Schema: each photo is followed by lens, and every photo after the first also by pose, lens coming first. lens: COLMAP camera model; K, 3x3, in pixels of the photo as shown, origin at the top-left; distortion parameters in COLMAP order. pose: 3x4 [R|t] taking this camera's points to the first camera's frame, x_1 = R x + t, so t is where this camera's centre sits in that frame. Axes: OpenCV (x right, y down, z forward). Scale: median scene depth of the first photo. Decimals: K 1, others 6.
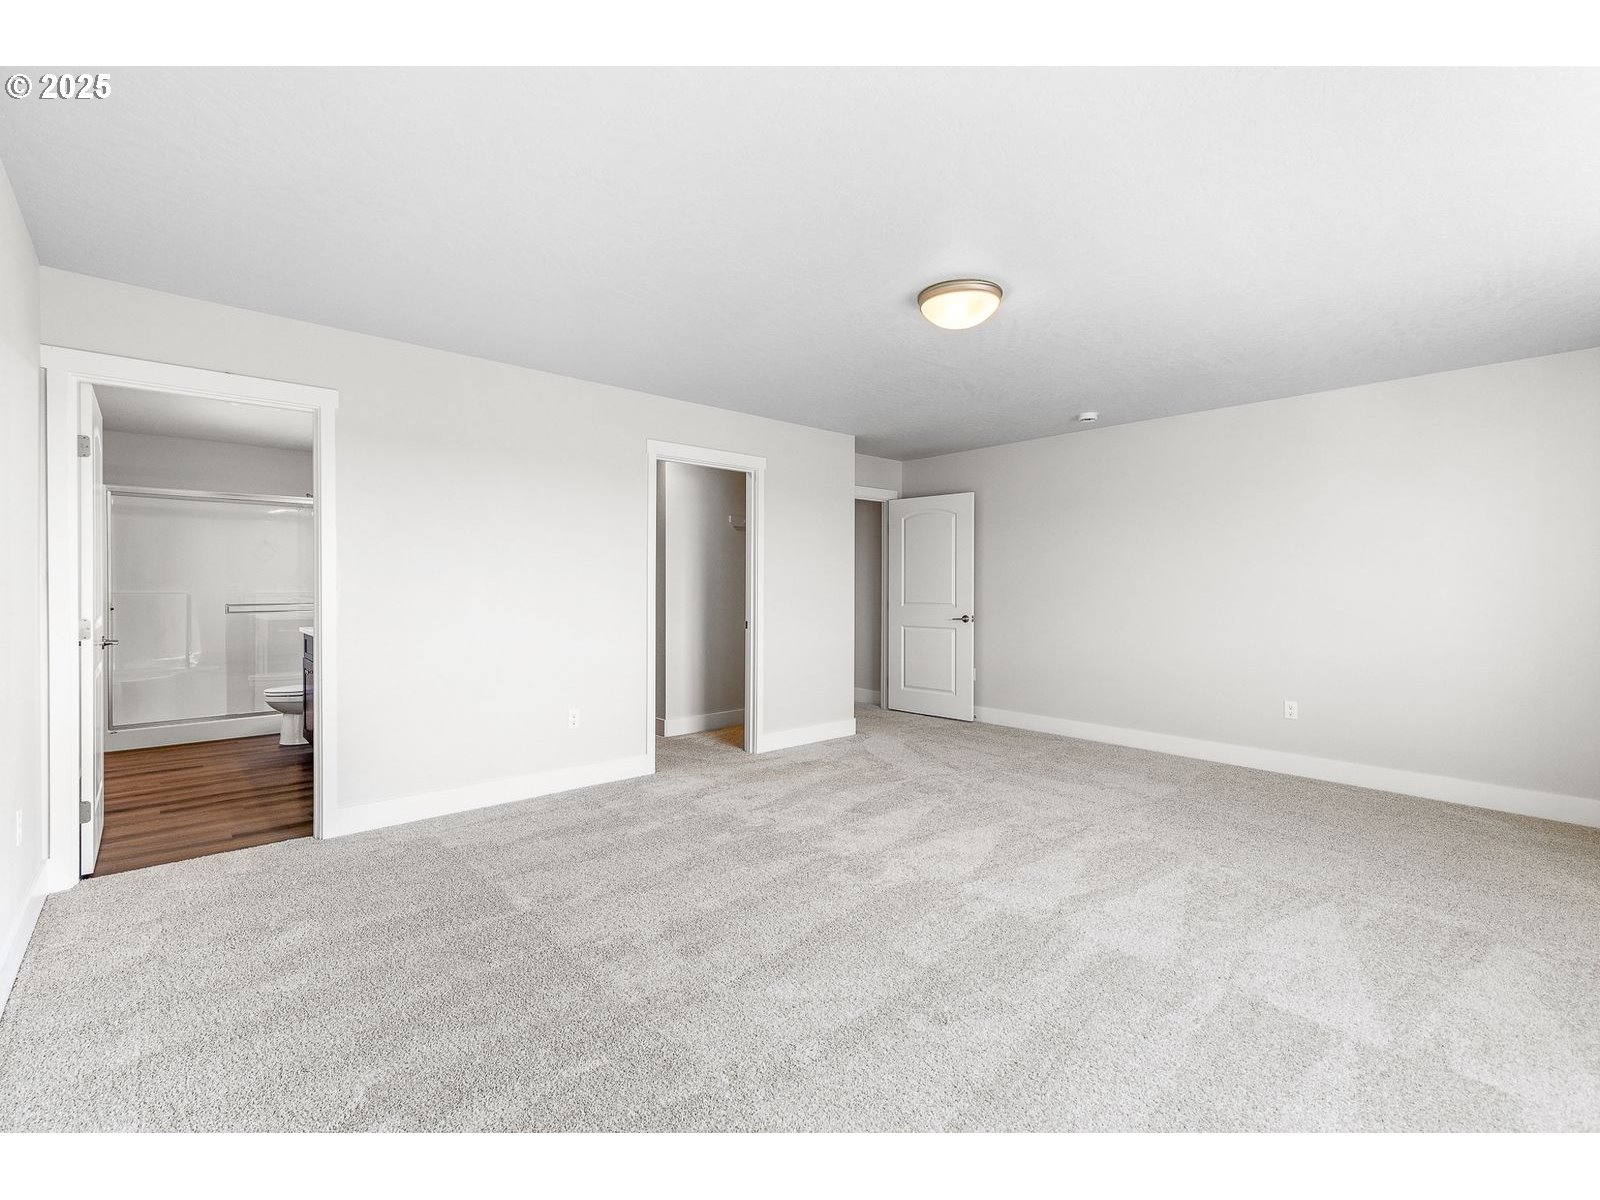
lens RADIAL K [[720.4, 0, 808.9], [0, 720.4, 592.7], [0, 0, 1]] dist [0.021801, -0.000077]
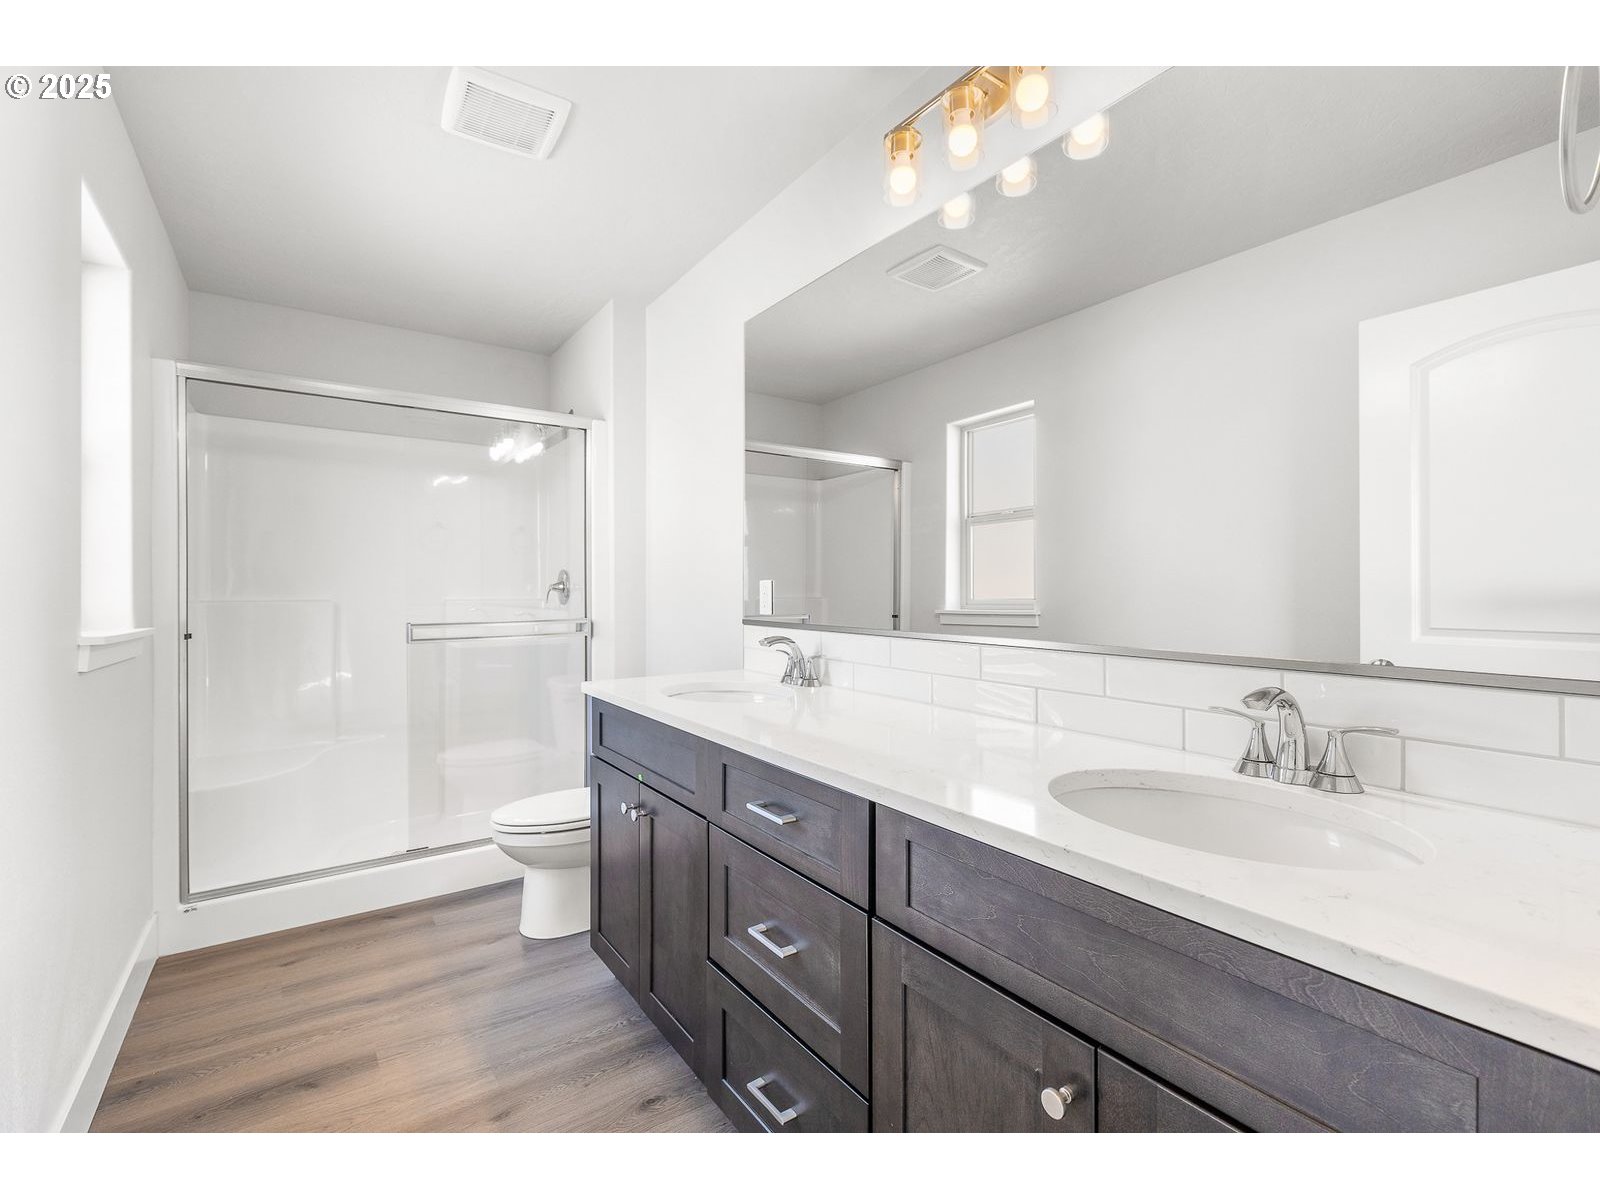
lens RADIAL K [[720.4, 0, 808.9], [0, 720.4, 592.7], [0, 0, 1]] dist [0.021801, -0.000077]
pose [[0.994132, 0.011901, -0.107521, -0.464839], [-0.013498, 0.999809, -0.014137, -0.003716], [0.107333, 0.015505, 0.994102, 0.524758]]
